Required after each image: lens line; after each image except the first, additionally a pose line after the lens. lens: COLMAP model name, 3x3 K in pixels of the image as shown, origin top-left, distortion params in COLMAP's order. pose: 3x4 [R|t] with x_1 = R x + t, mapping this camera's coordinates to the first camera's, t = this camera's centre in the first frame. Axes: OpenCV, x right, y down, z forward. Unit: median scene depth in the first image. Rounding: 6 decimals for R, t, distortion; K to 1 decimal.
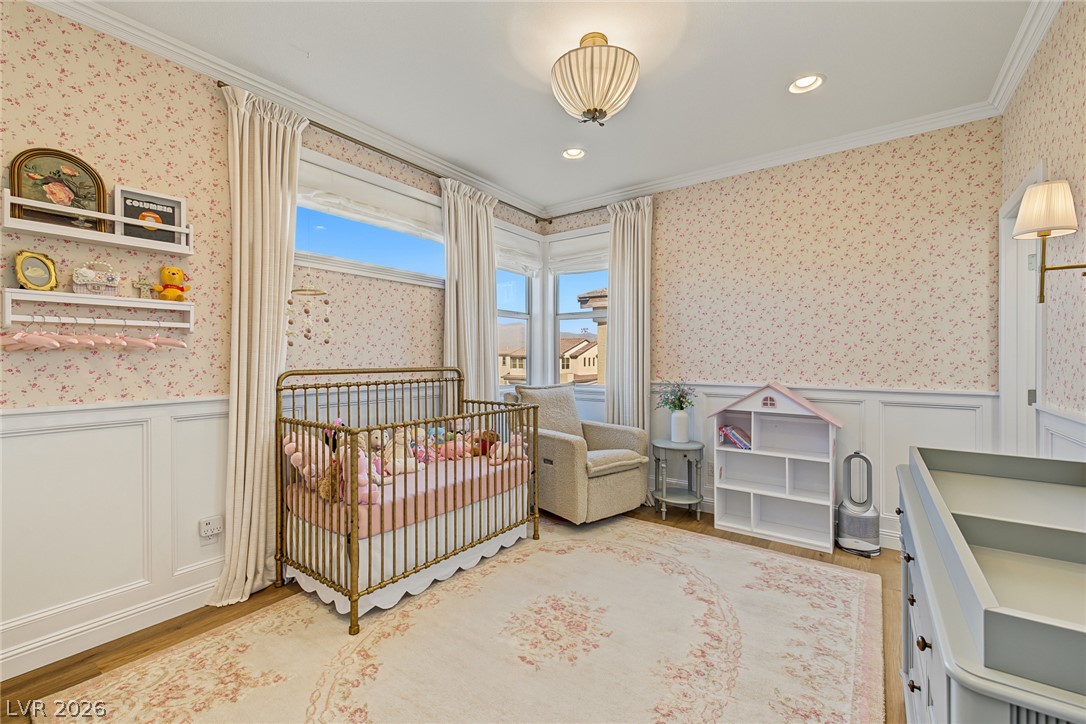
lens RADIAL K [[448.7, 0, 543.0], [0, 448.7, 362.0], [0, 0, 1]] dist [0.000919, 0.000033]
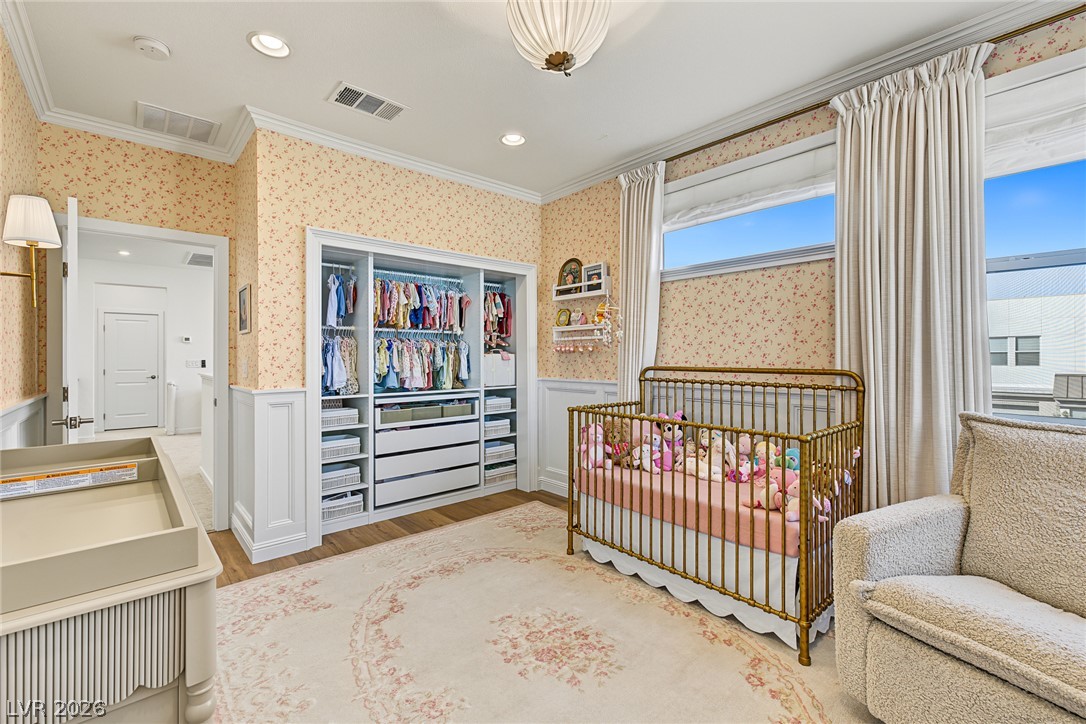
lens RADIAL K [[469.0, 0, 543.0], [0, 469.0, 362.0], [0, 0, 1]] dist [-0.000026, -0.000042]
pose [[-0.211440, 0.012401, -0.977312, 0.744921], [-0.007896, 0.999865, 0.014395, -0.009718], [0.977359, 0.010761, -0.211314, 0.894800]]
